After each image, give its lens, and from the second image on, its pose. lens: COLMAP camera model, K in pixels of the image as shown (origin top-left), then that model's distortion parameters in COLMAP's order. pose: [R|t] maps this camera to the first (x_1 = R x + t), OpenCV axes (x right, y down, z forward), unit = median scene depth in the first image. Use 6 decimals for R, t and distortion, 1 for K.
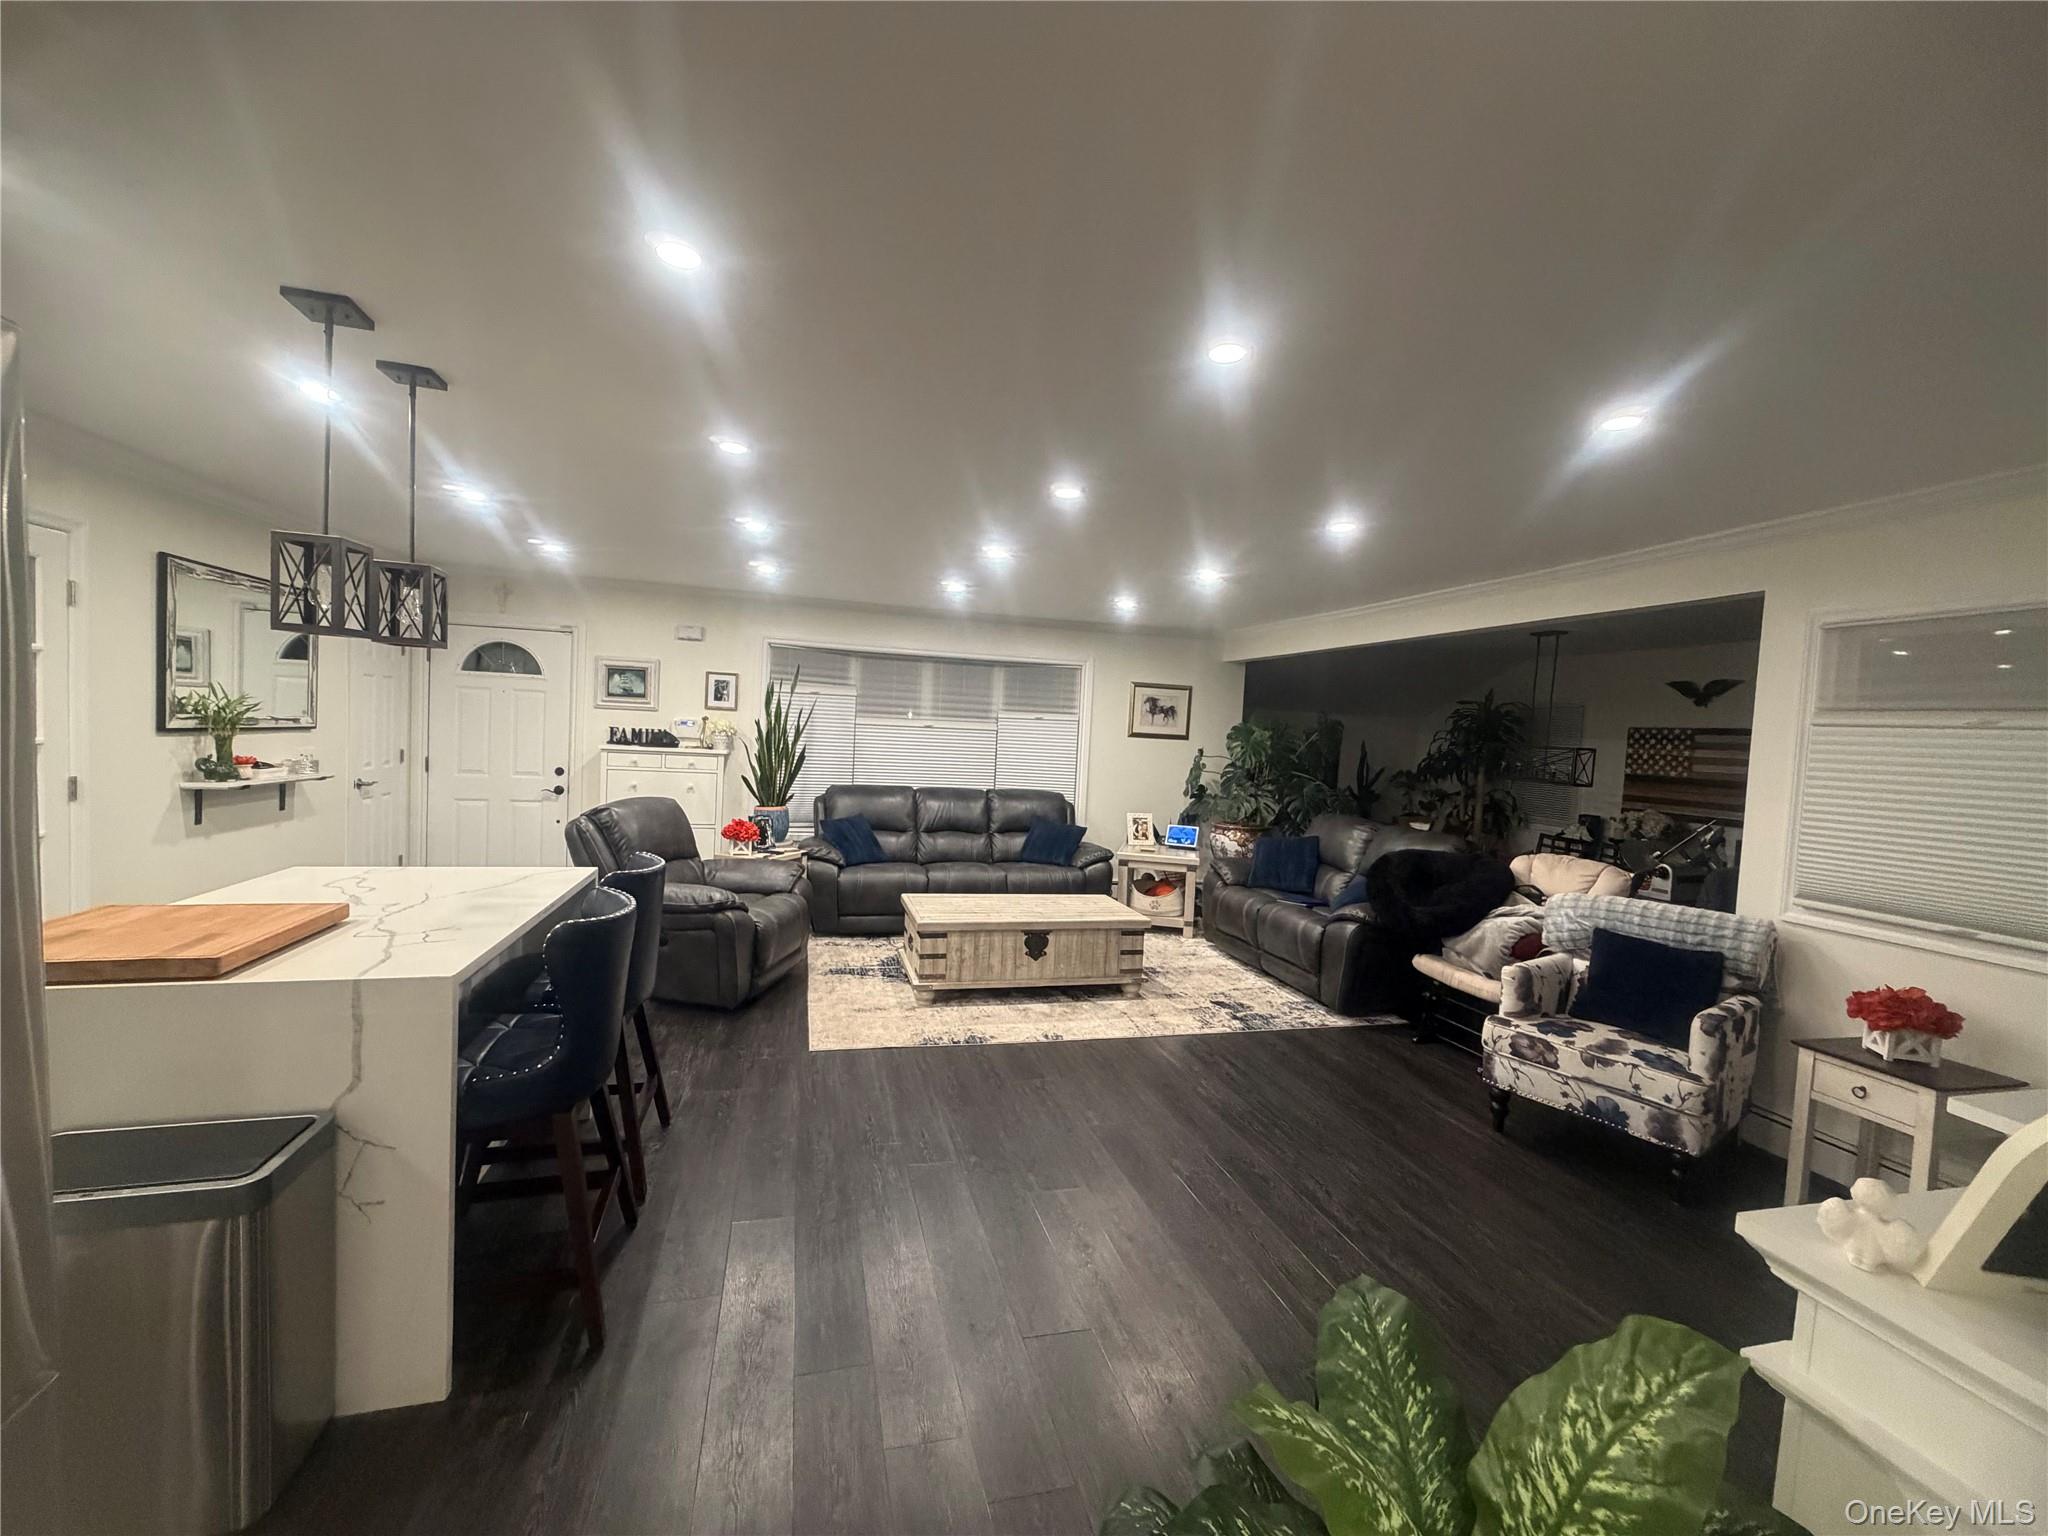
lens RADIAL K [[817.6, 0, 1024.0], [0, 817.6, 768.0], [0, 0, 1]] dist [0.001426, -0.000038]
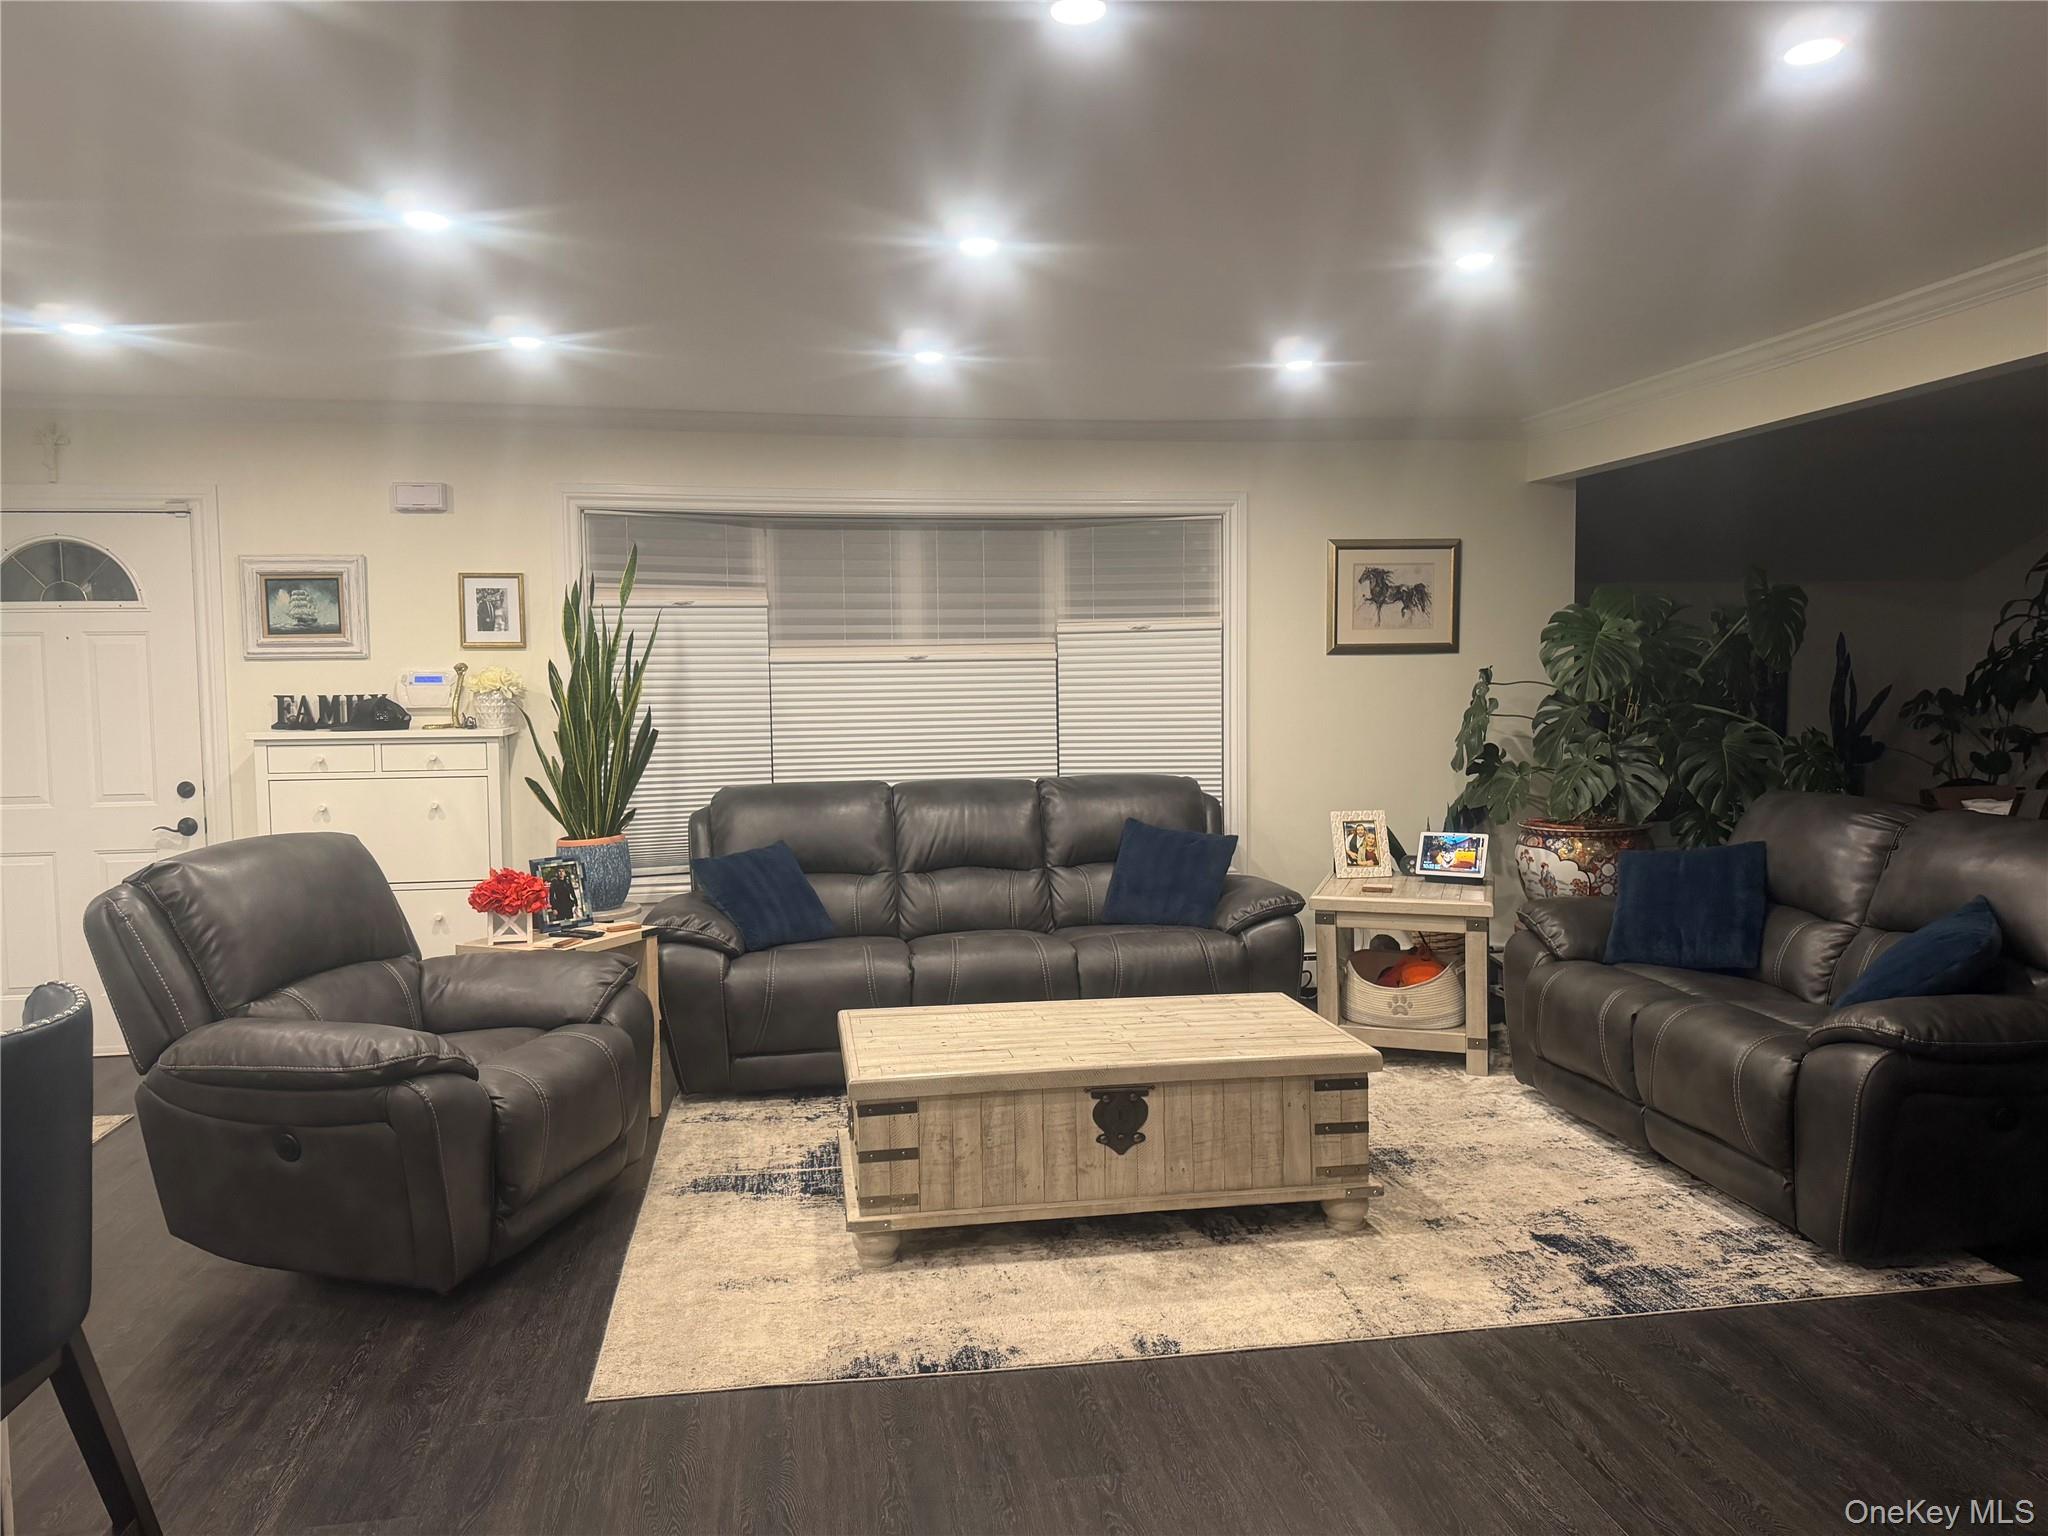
lens RADIAL K [[1436.1, 0, 1028.0], [0, 1436.1, 765.0], [0, 0, 1]] dist [0.130096, -0.218157]
pose [[0.993013, -0.055636, -0.104063, 0.044365], [0.057450, 0.998243, 0.014514, 0.005975], [0.103073, -0.020391, 0.994465, 0.159549]]
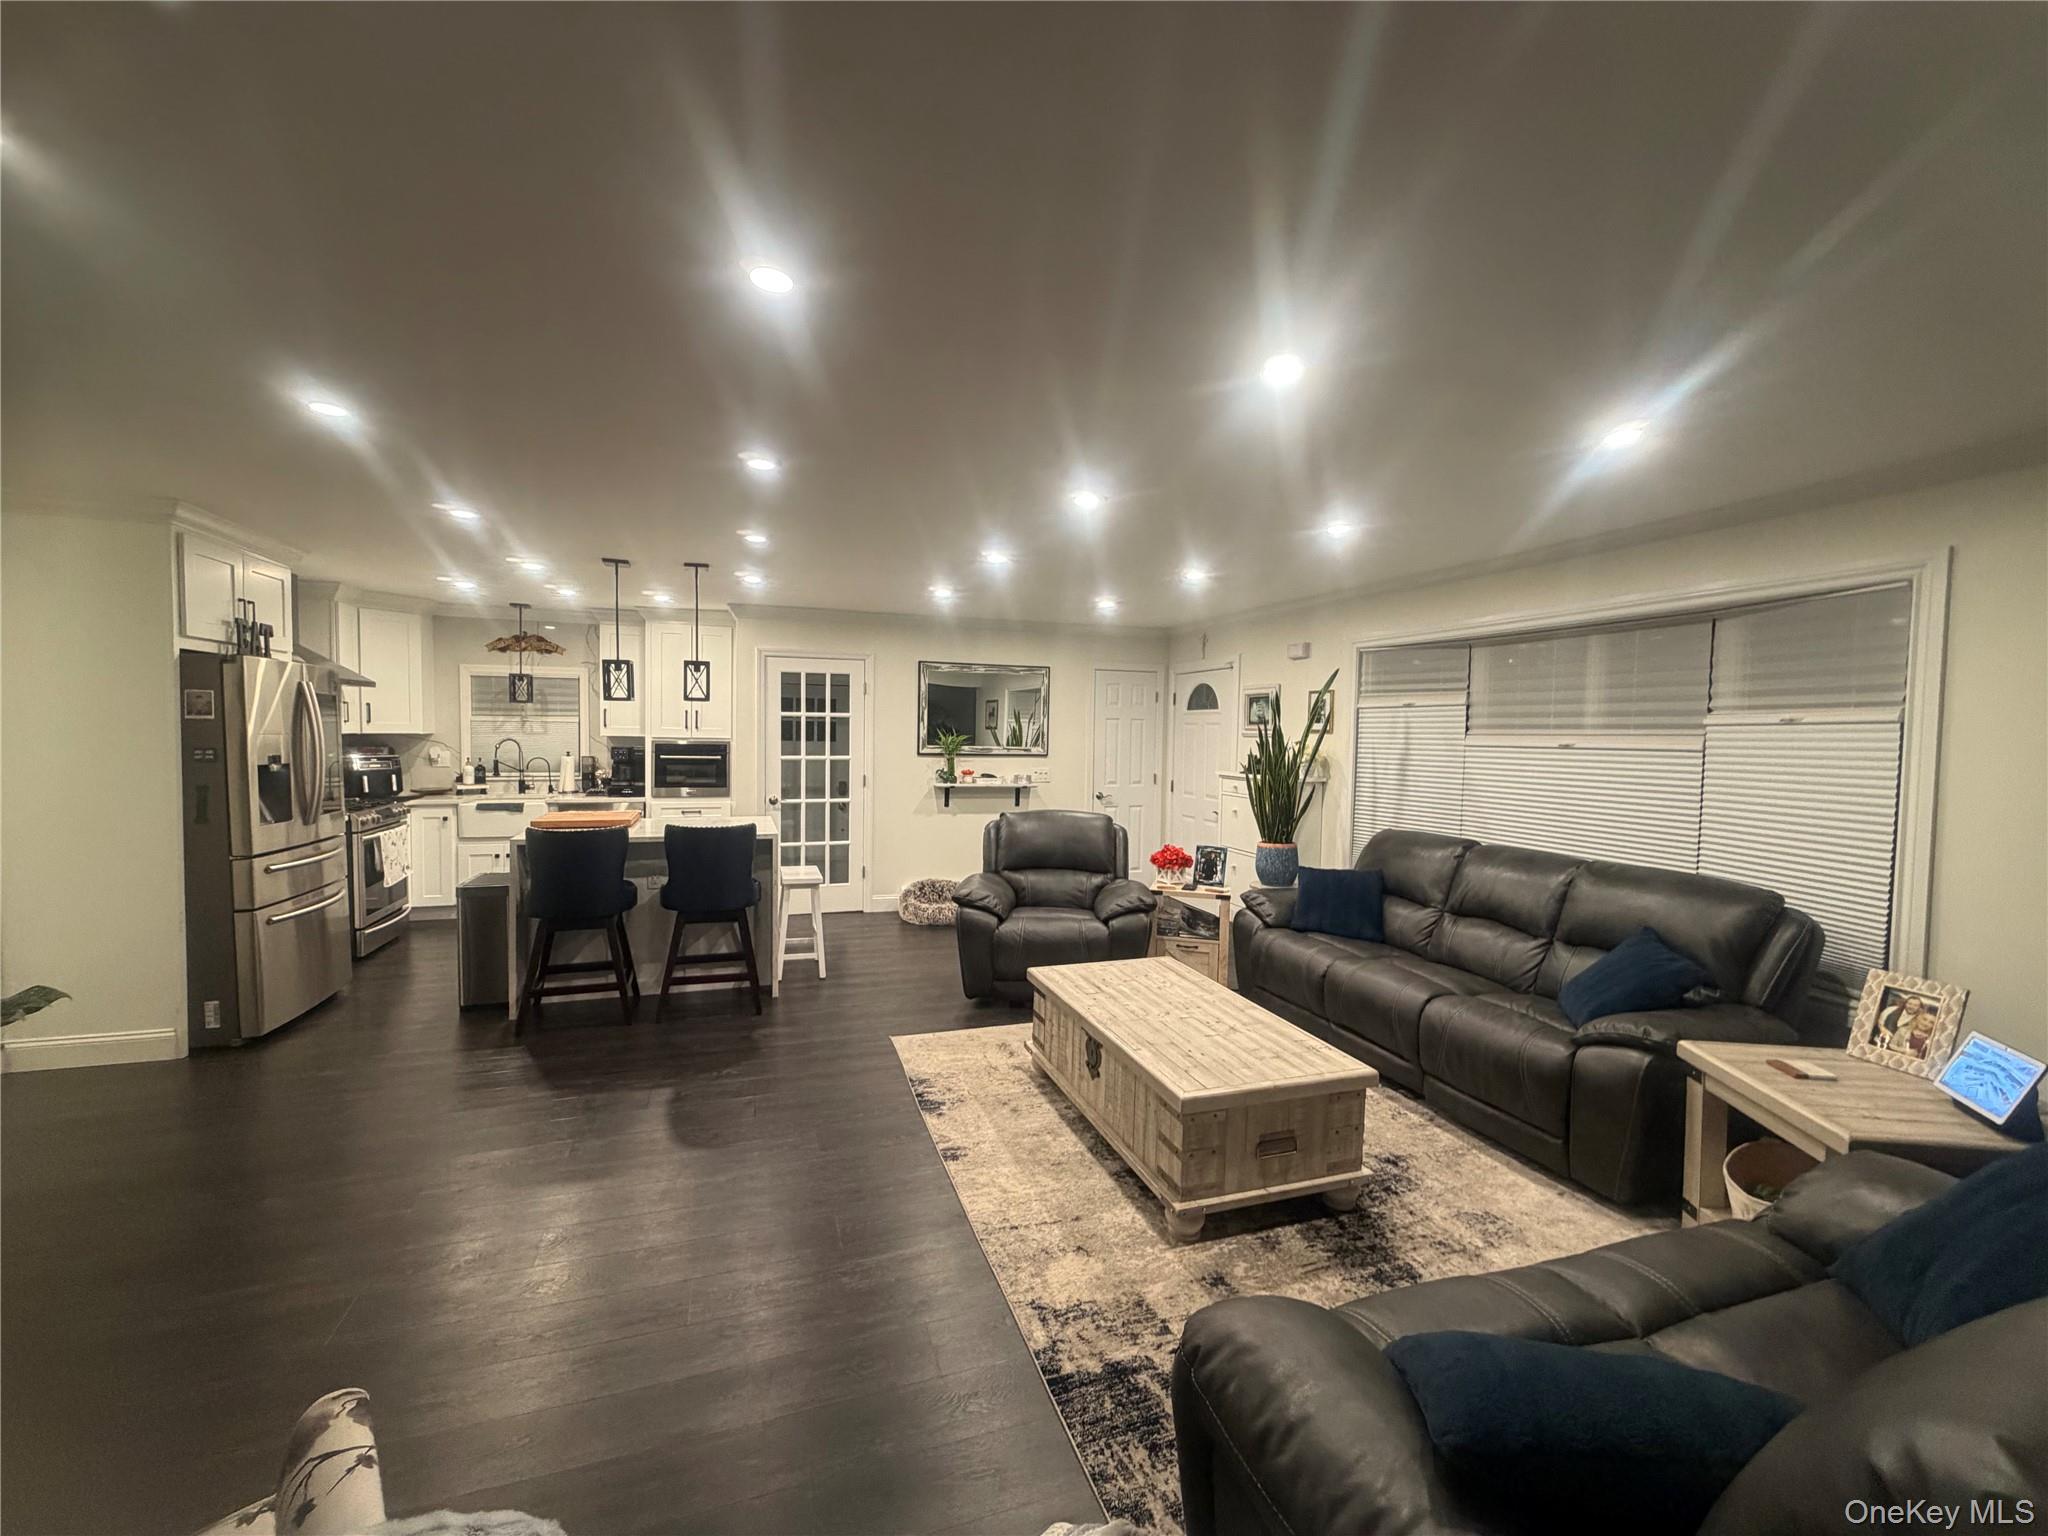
lens RADIAL K [[817.6, 0, 1024.0], [0, 817.6, 768.0], [0, 0, 1]] dist [0.001426, -0.000038]
pose [[0.064457, -0.004134, -0.997912, 0.522378], [-0.058606, 0.998250, -0.007921, -0.008751], [0.996198, 0.058994, 0.064101, 0.676806]]
